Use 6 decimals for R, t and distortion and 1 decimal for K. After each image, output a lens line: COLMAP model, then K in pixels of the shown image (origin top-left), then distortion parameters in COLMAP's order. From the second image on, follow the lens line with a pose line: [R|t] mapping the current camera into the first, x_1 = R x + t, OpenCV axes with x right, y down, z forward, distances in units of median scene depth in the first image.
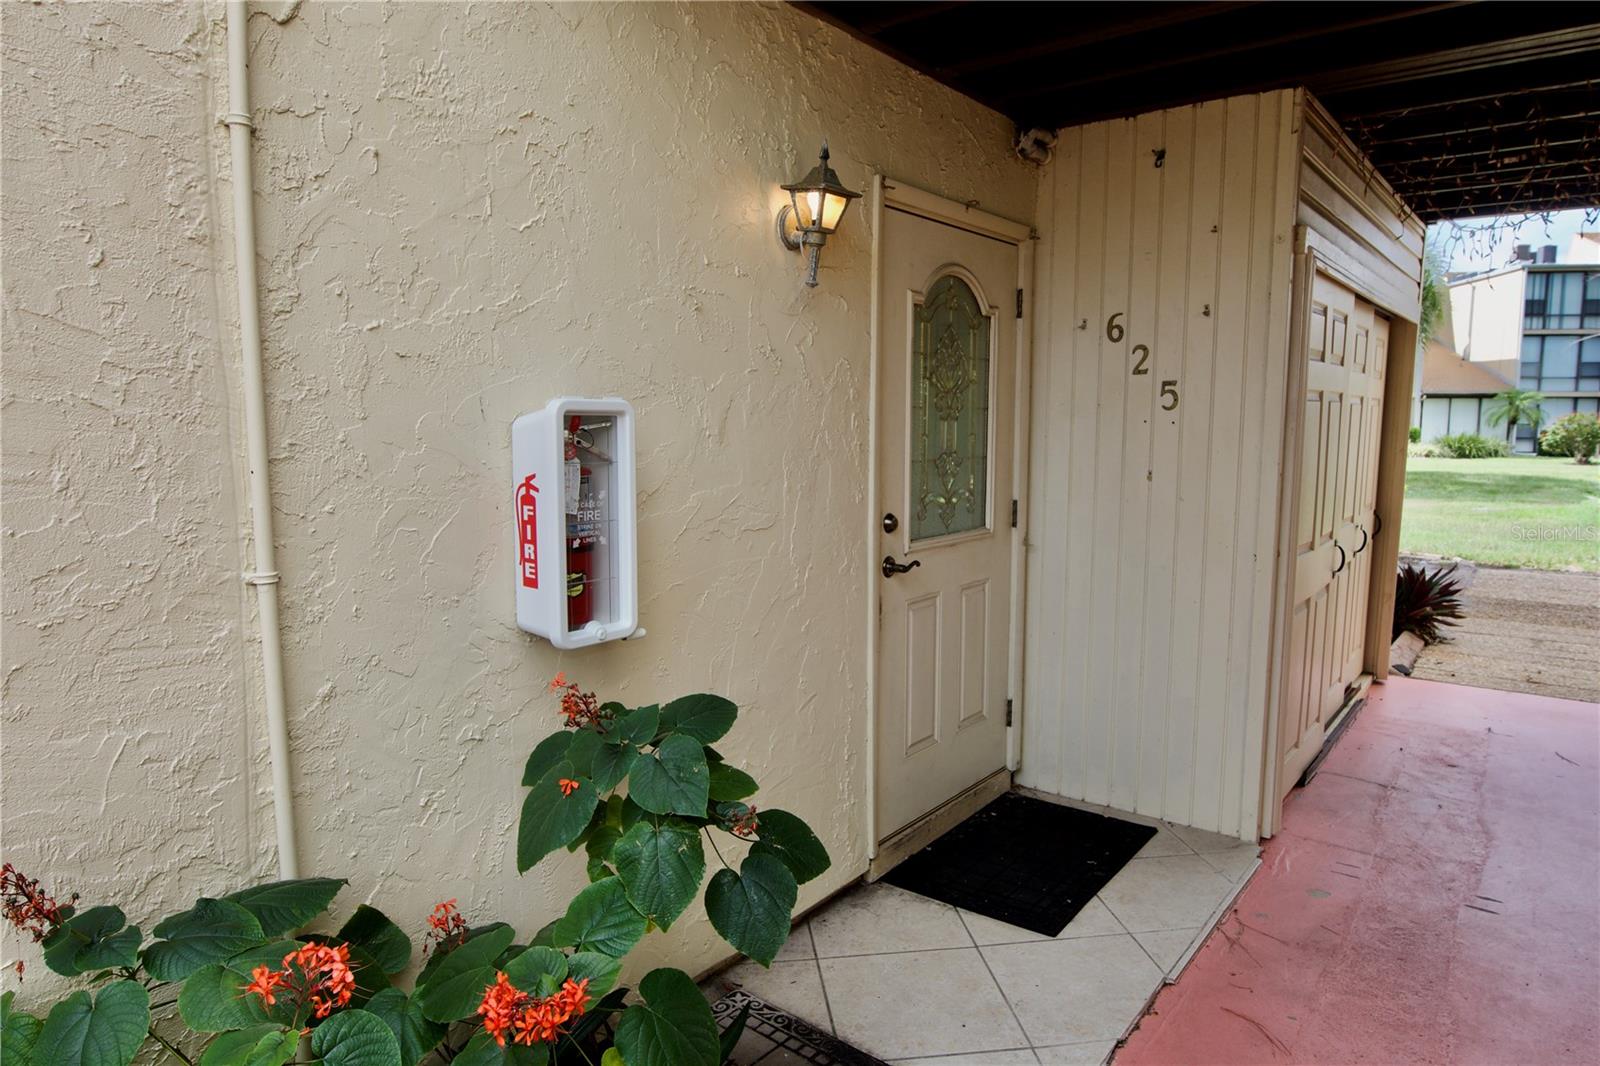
lens RADIAL K [[972.5, 0, 788.7], [0, 972.5, 535.1], [0, 0, 1]] dist [-0.020865, 0.001665]
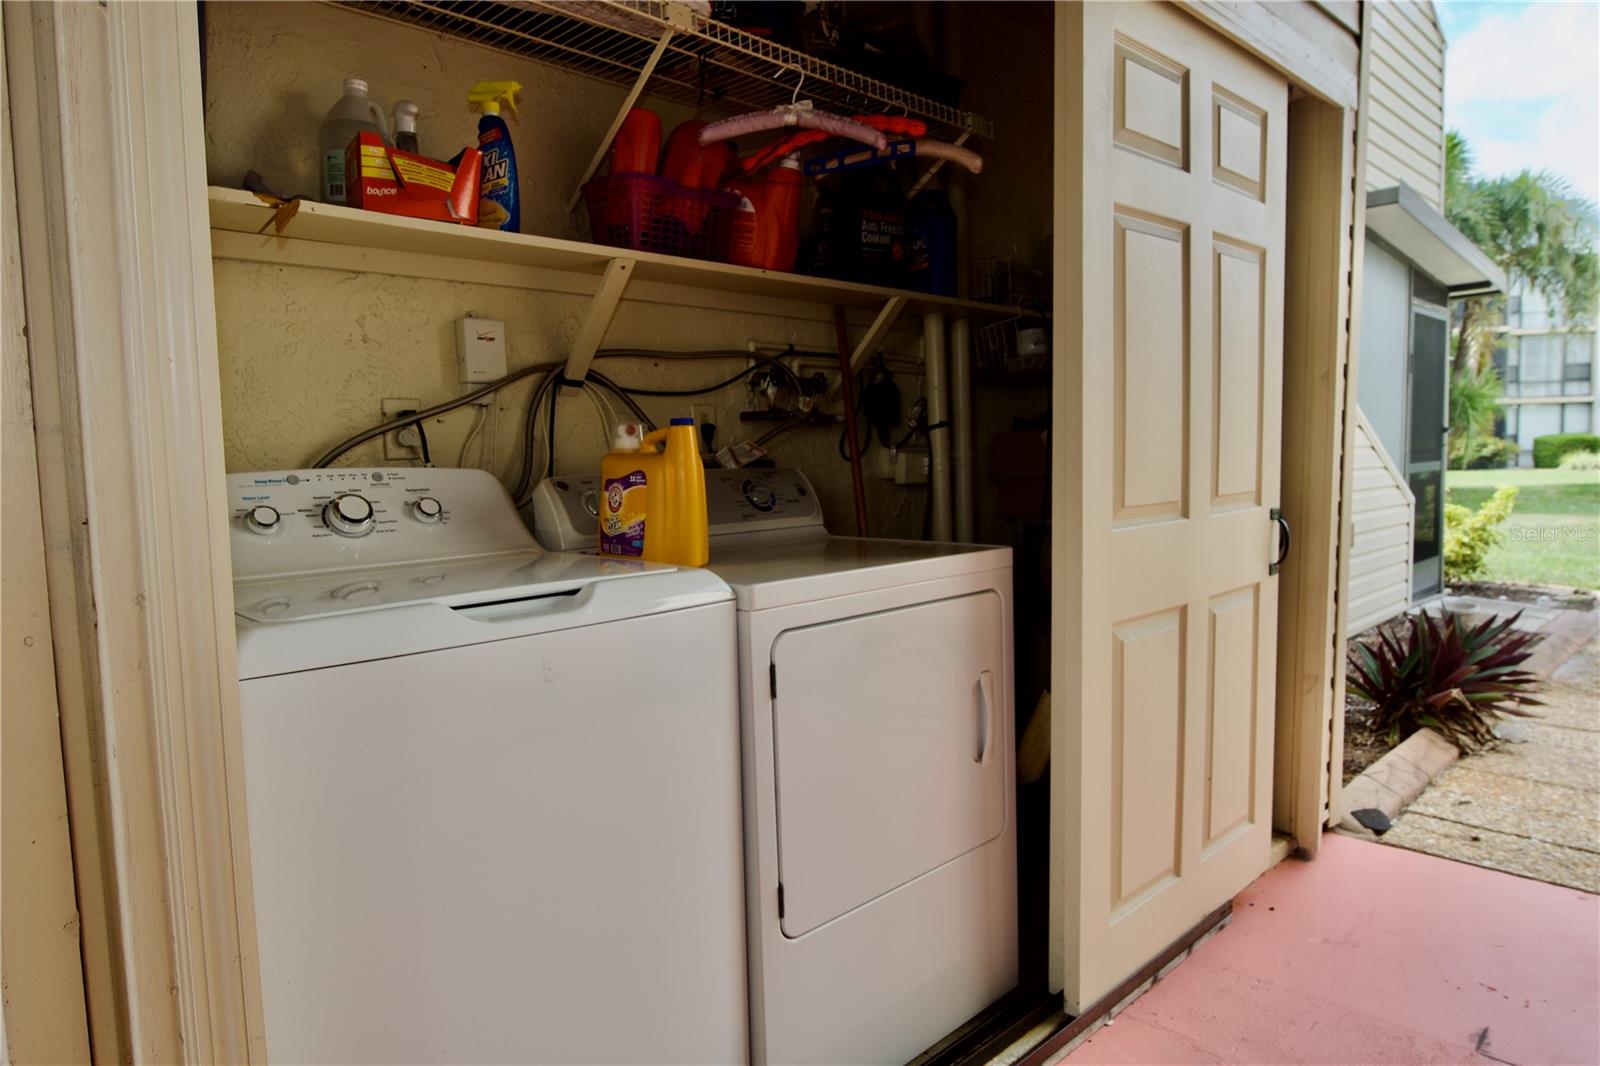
lens RADIAL K [[972.5, 0, 804.1], [0, 972.5, 538.0], [0, 0, 1]] dist [-0.020865, 0.001665]
pose [[0.991954, -0.005943, -0.126457, 0.446038], [0.002499, 0.999622, -0.027377, 0.005799], [0.126572, 0.026840, 0.991594, 0.504520]]
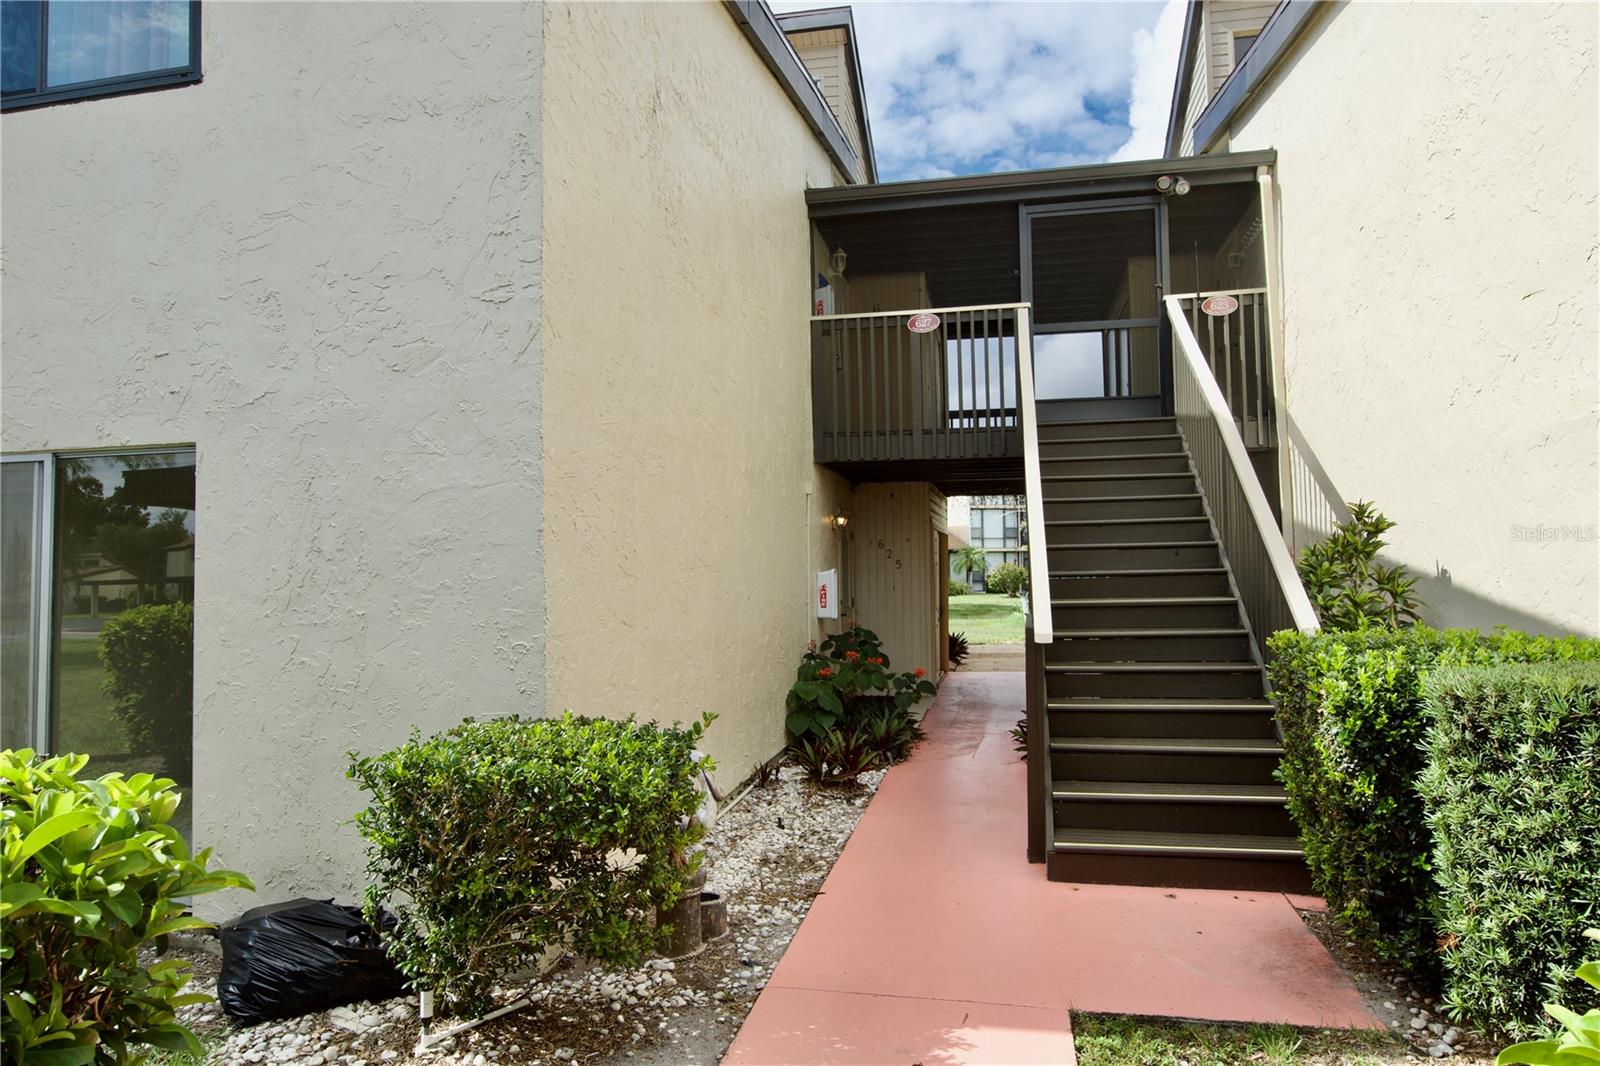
lens RADIAL K [[972.5, 0, 803.1], [0, 972.5, 532.6], [0, 0, 1]] dist [-0.020865, 0.001665]
pose [[0.888823, 0.010582, 0.458128, -0.961142], [0.061697, 0.987867, -0.142518, 0.137395], [-0.454078, 0.154938, 0.877387, -1.212298]]
